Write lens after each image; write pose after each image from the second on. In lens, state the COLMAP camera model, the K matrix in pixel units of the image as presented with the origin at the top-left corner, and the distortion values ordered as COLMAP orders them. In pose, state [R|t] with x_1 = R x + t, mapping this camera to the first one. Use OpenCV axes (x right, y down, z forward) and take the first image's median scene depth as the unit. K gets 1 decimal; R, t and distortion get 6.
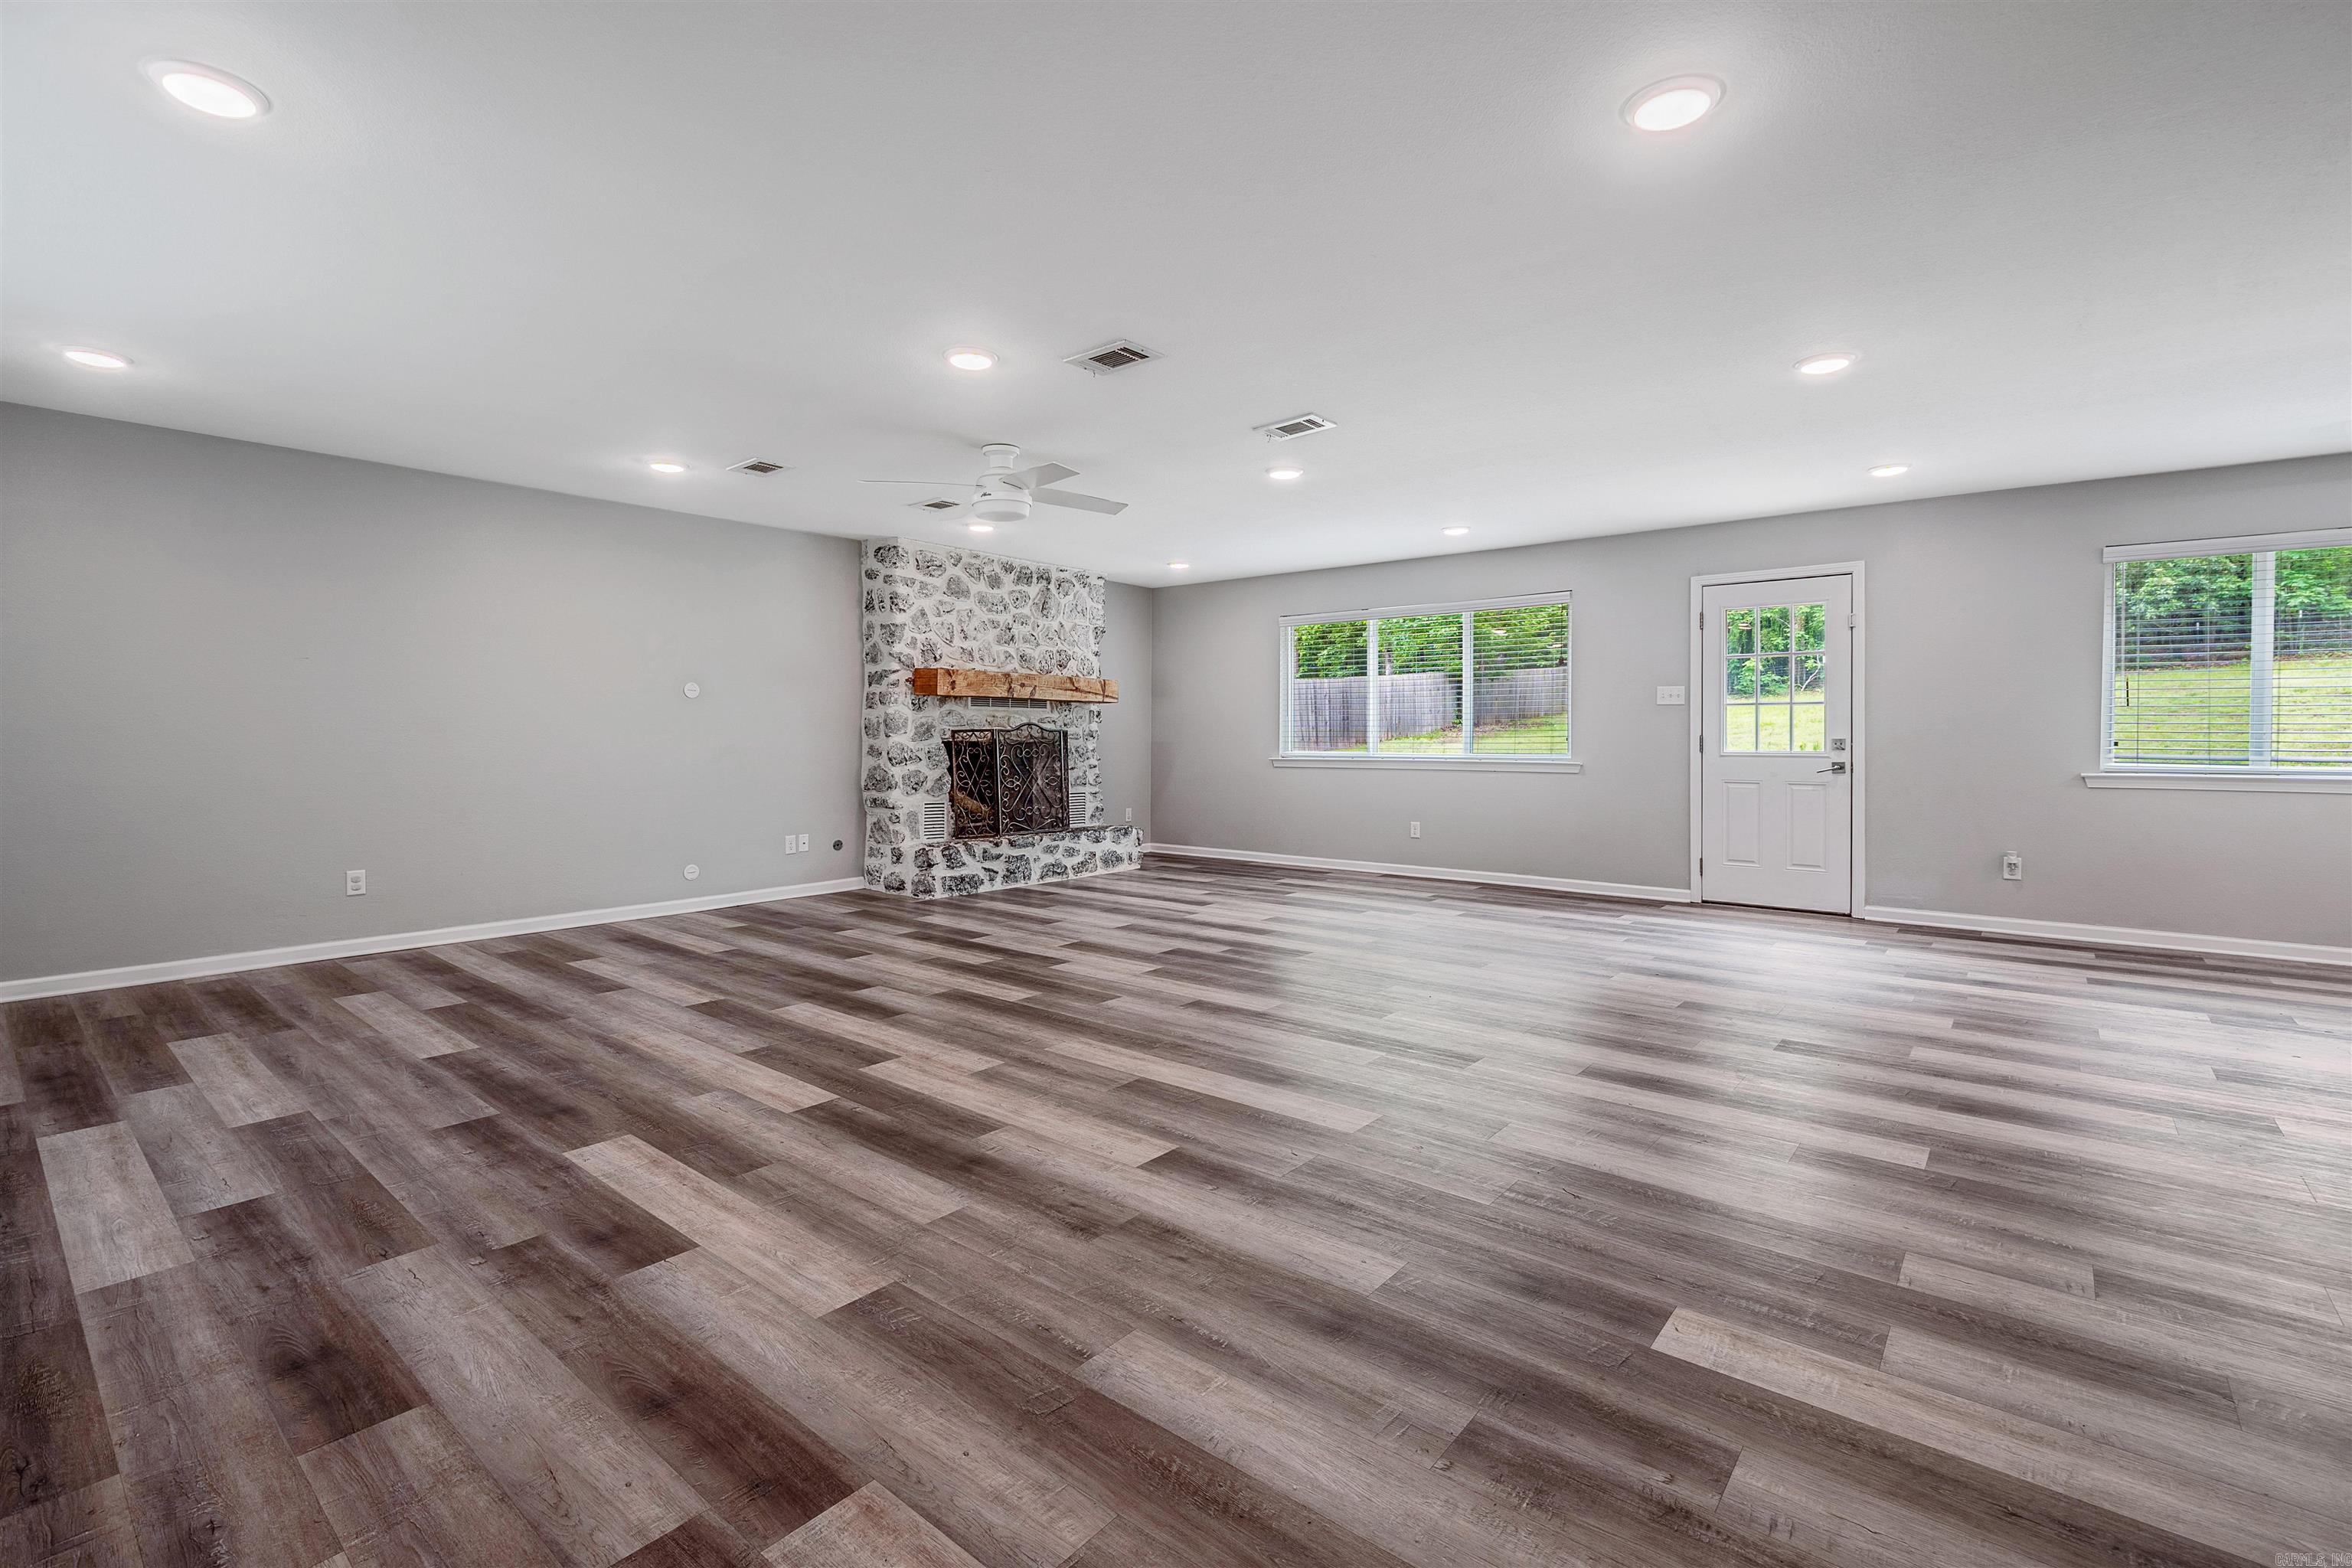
lens RADIAL K [[1048.2, 0, 1170.4], [0, 1048.2, 734.1], [0, 0, 1]] dist [-0.005185, -0.000628]
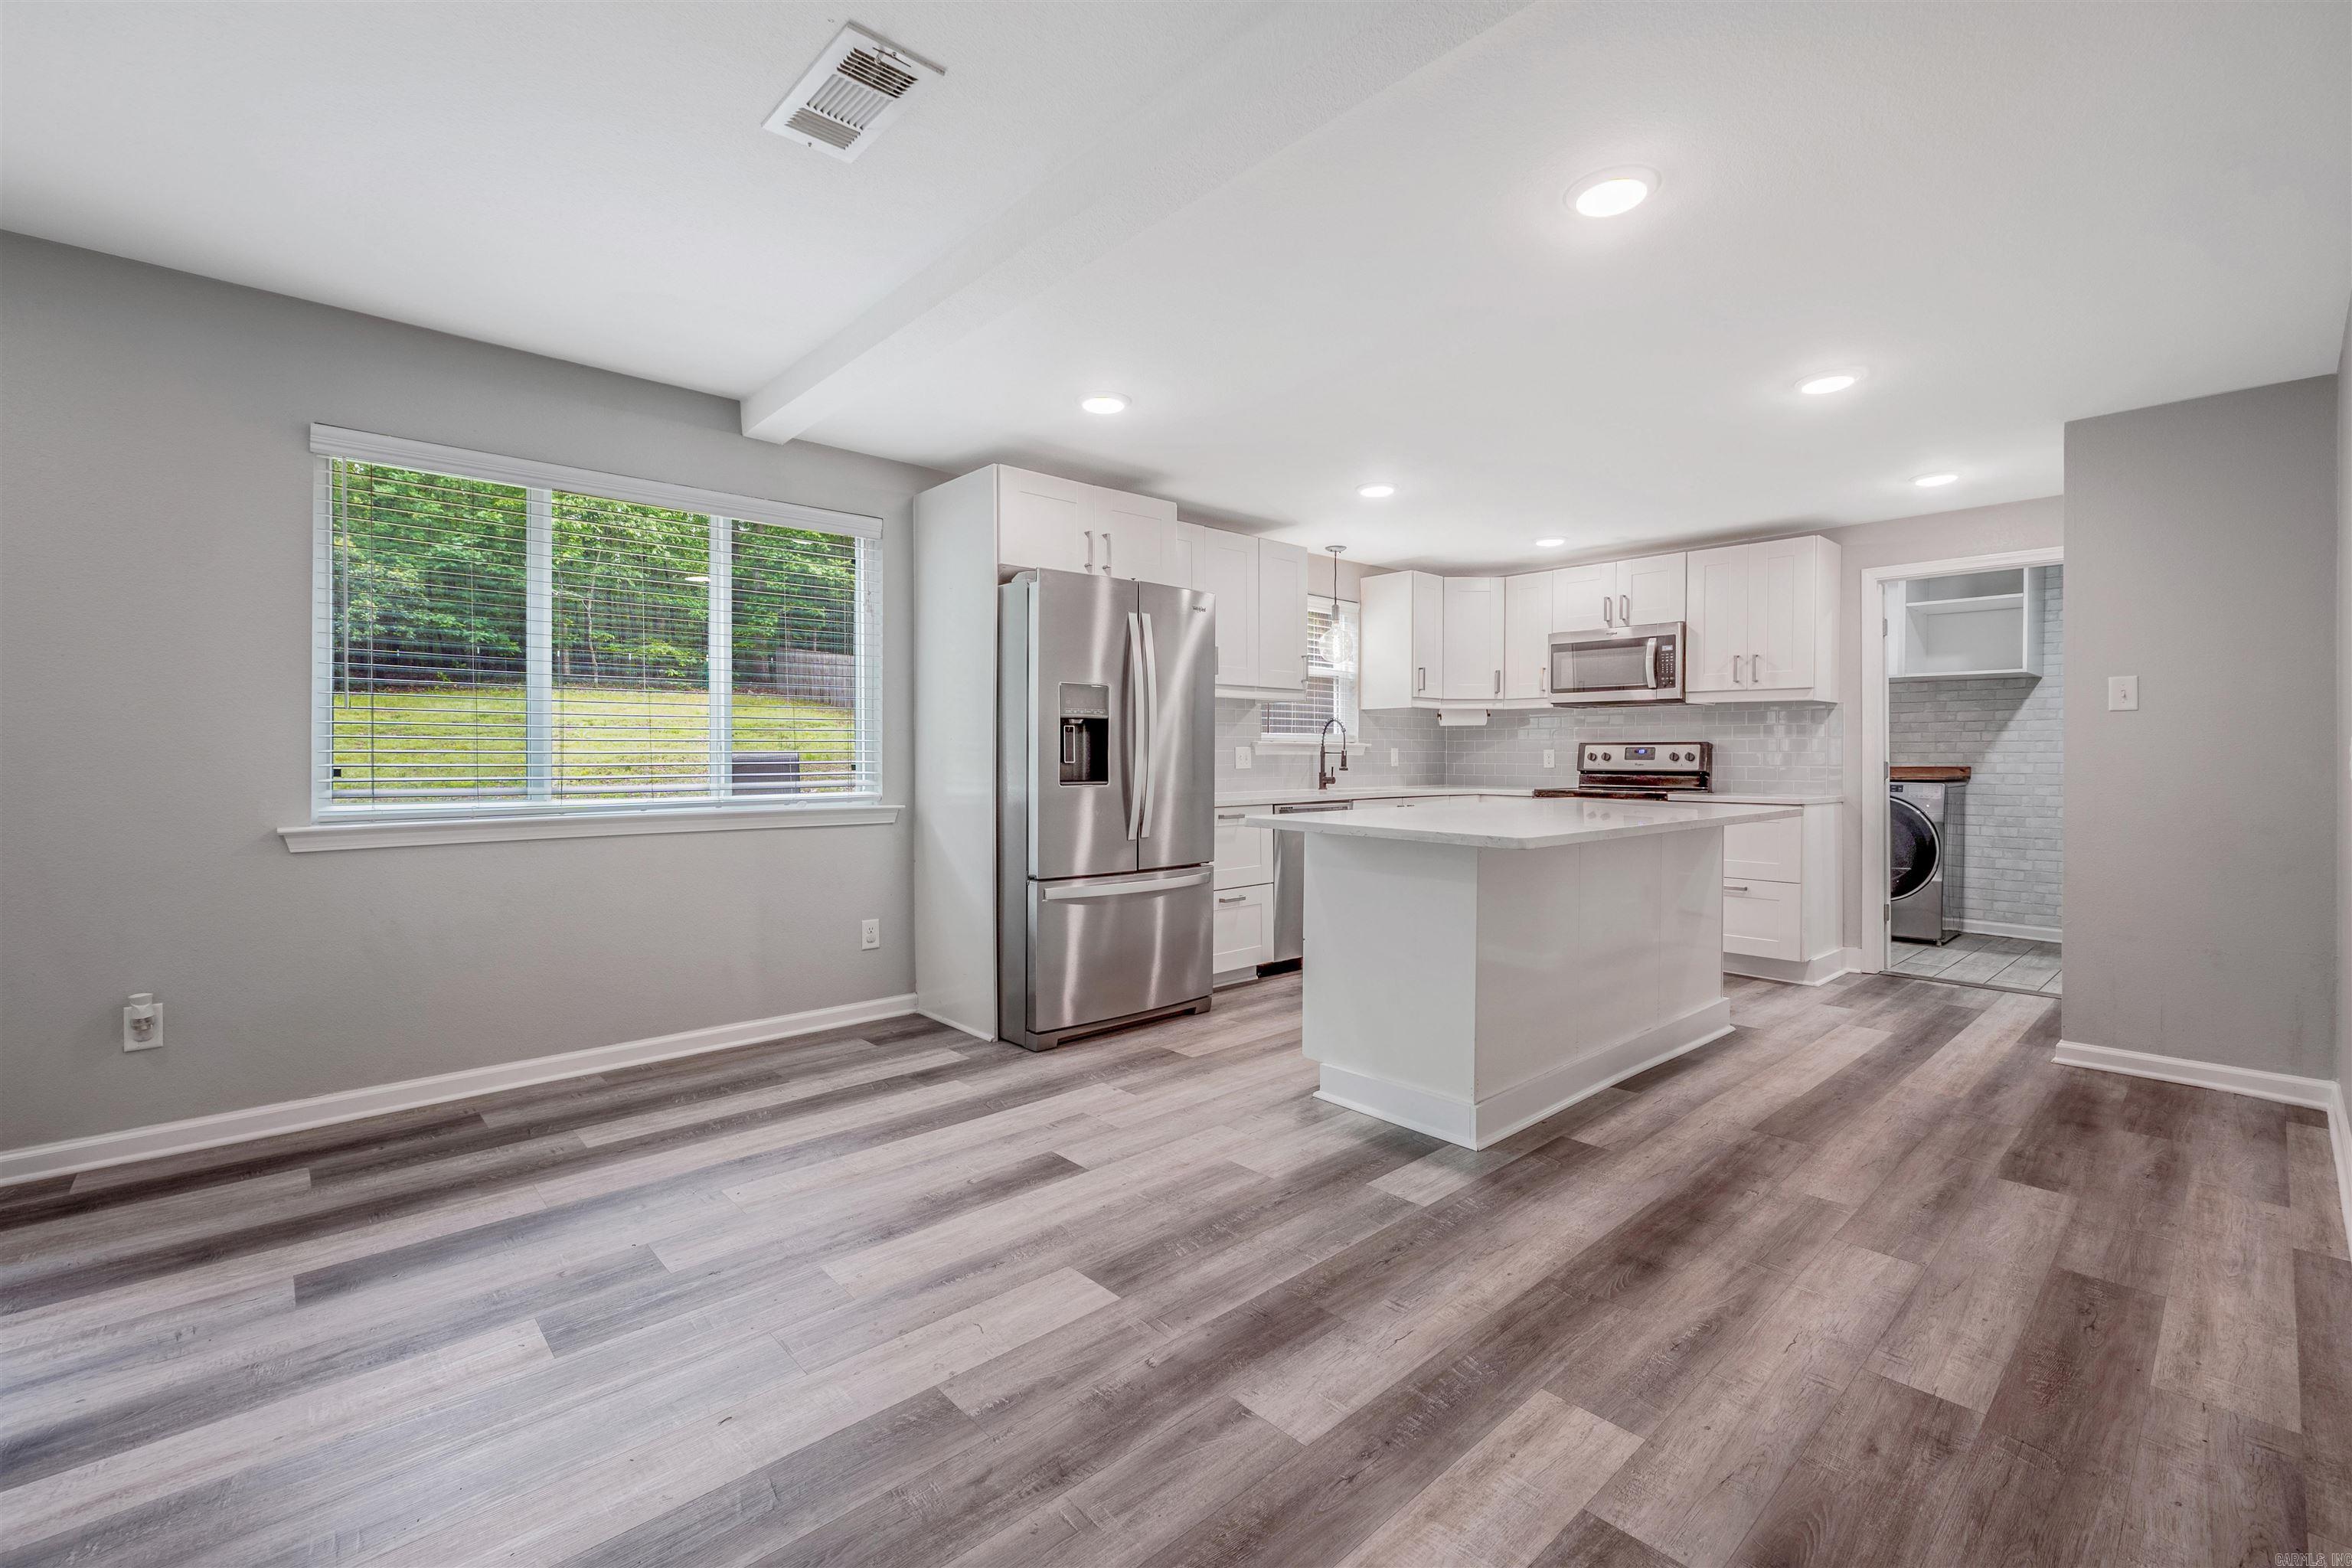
lens RADIAL K [[1007.4, 0, 1177.3], [0, 1007.4, 765.1], [0, 0, 1]] dist [-0.004892, -0.000455]
pose [[0.128198, -0.012047, 0.991675, 0.309654], [0.001894, 0.999927, 0.011903, -0.000661], [-0.991747, 0.000352, 0.128211, 0.350557]]
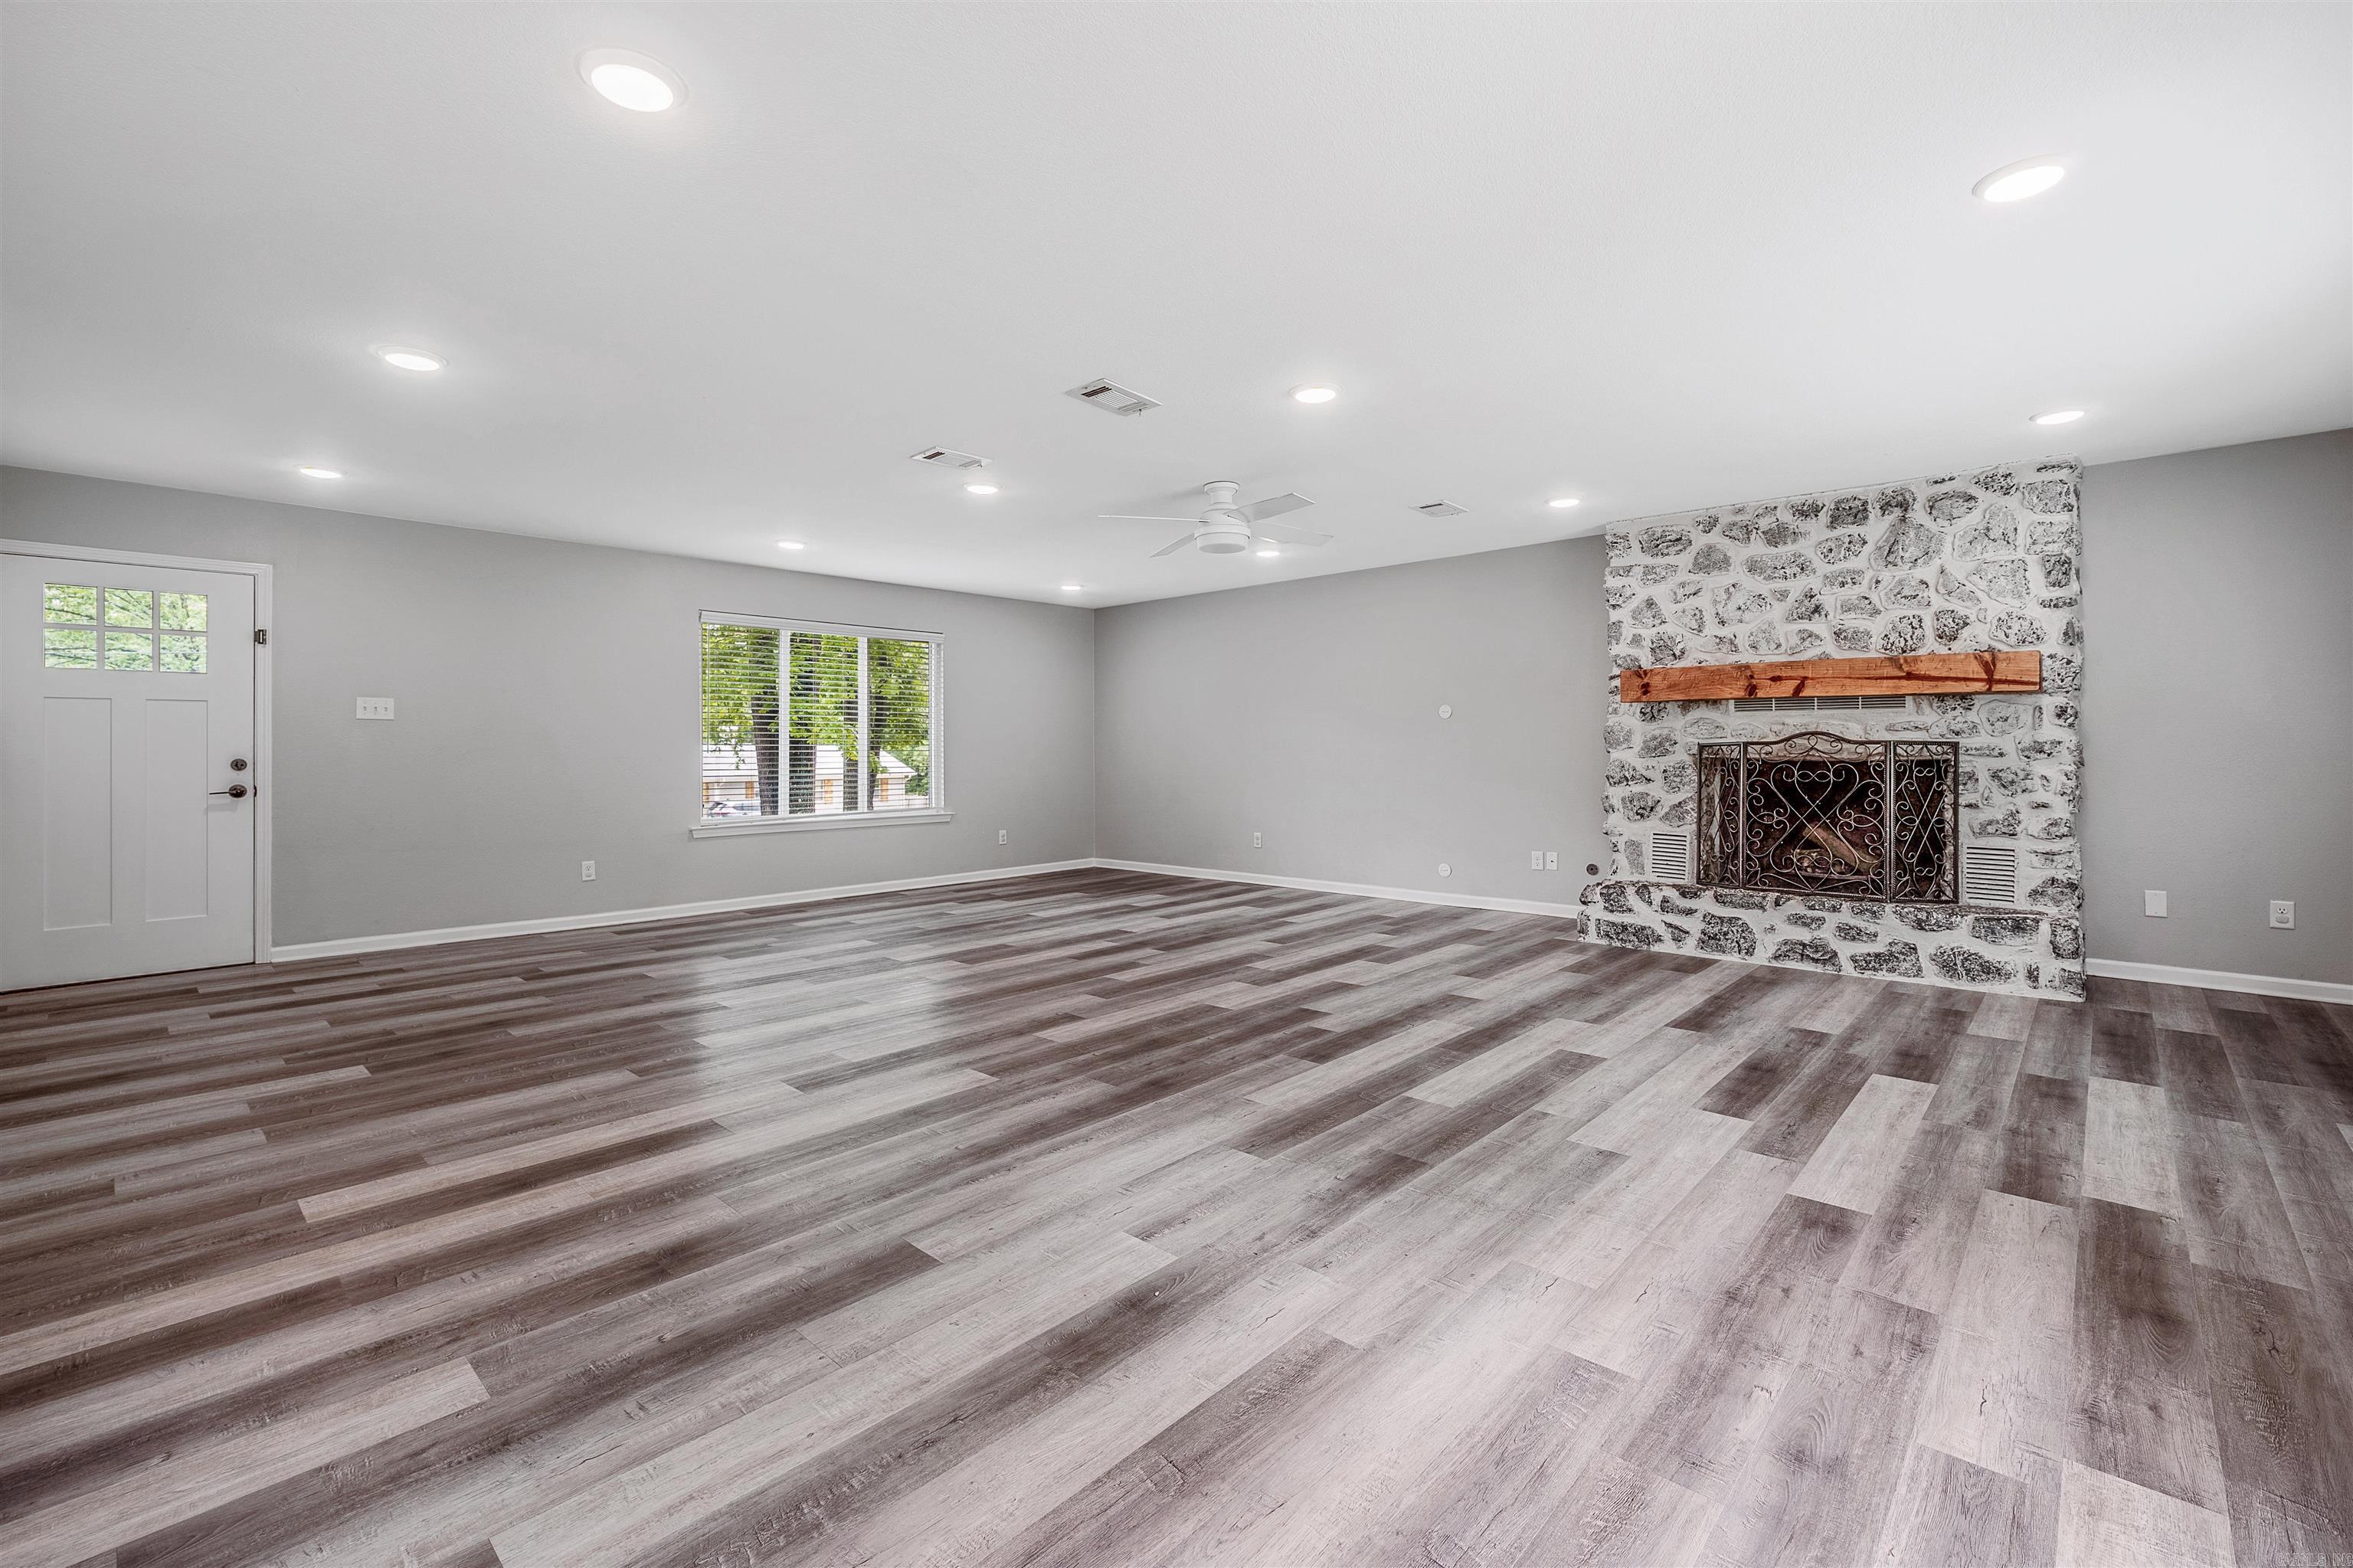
lens RADIAL K [[1008.5, 0, 1179.1], [0, 1008.5, 742.9], [0, 0, 1]] dist [-0.004248, -0.000437]
pose [[-0.051505, -0.006977, -0.998648, 0.577898], [0.004527, 0.999964, -0.007220, -0.000927], [0.998662, -0.004893, -0.051471, 0.668185]]
